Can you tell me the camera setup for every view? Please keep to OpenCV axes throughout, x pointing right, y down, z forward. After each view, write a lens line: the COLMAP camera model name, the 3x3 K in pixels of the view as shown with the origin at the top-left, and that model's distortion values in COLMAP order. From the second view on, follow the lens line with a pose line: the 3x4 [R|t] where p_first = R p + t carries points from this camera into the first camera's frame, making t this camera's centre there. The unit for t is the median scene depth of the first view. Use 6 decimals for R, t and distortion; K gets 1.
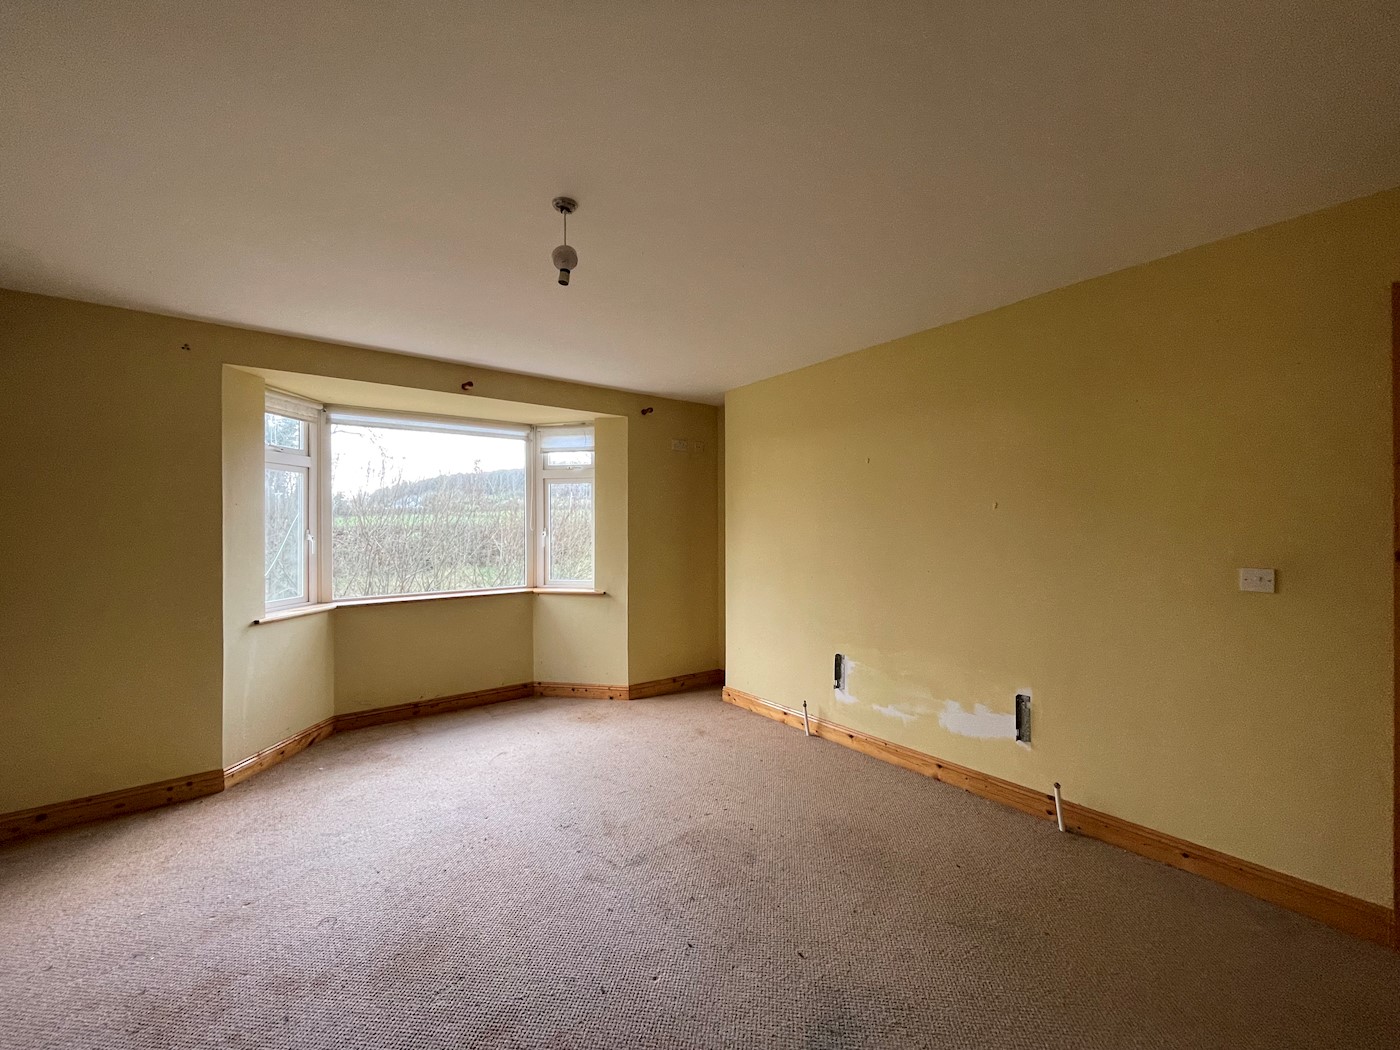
lens RADIAL K [[564.4, 0, 693.9], [0, 564.4, 519.4], [0, 0, 1]] dist [-0.001455, 0.000696]
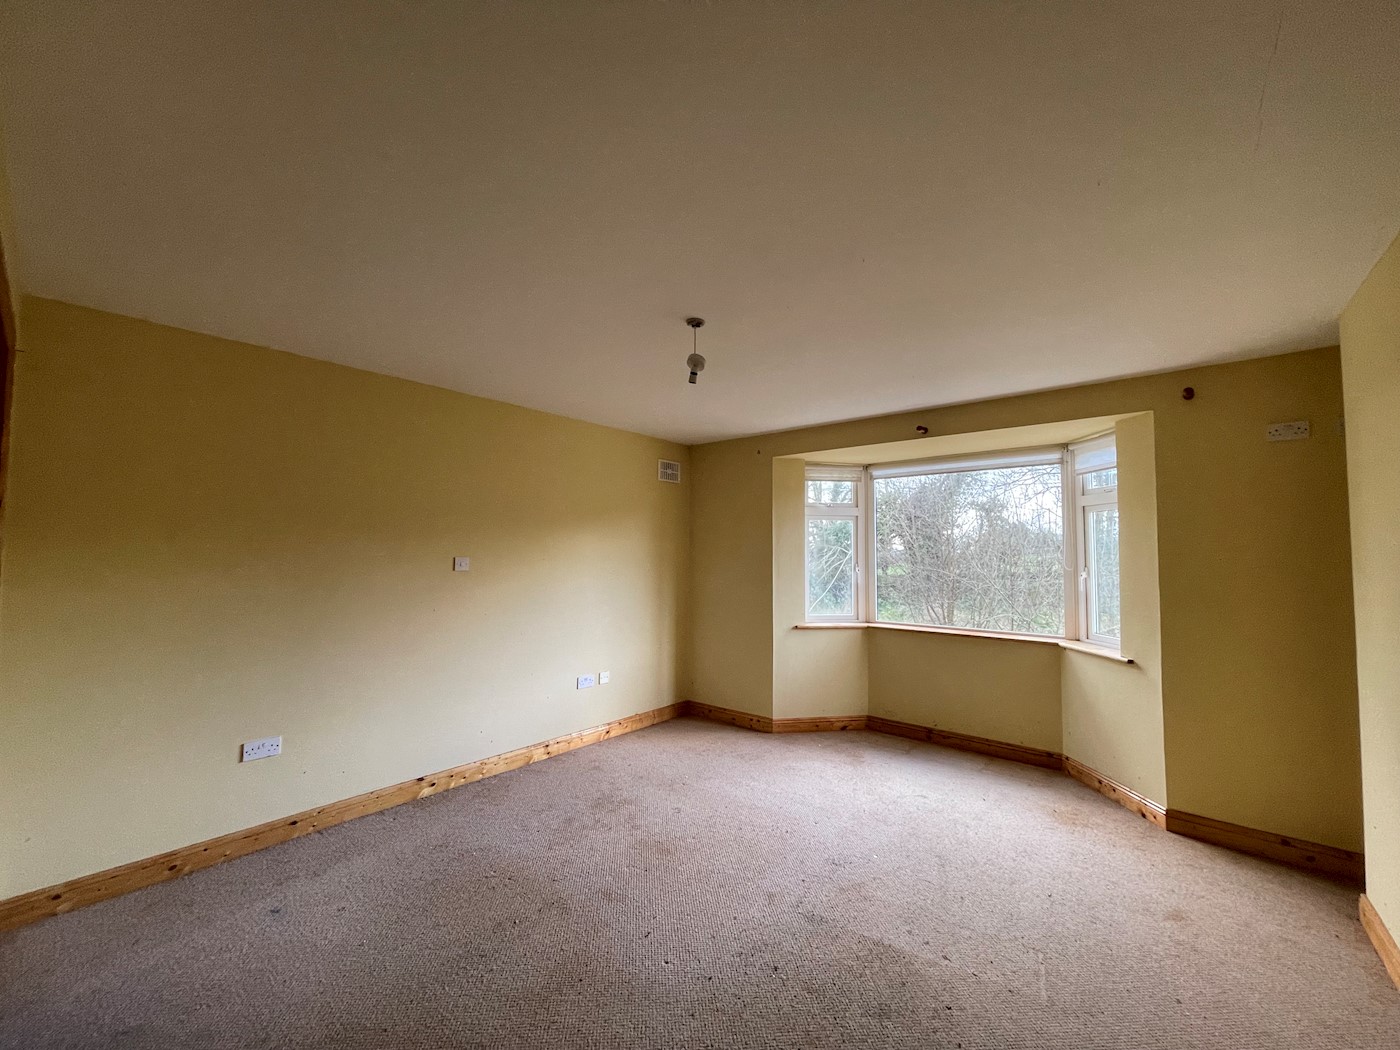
lens RADIAL K [[564.4, 0, 701.9], [0, 564.4, 521.9], [0, 0, 1]] dist [-0.001455, 0.000696]
pose [[0.220311, -0.049404, -0.974178, 0.474860], [0.002354, 0.998741, -0.050117, -0.012942], [0.975427, 0.008748, 0.220149, 0.343135]]
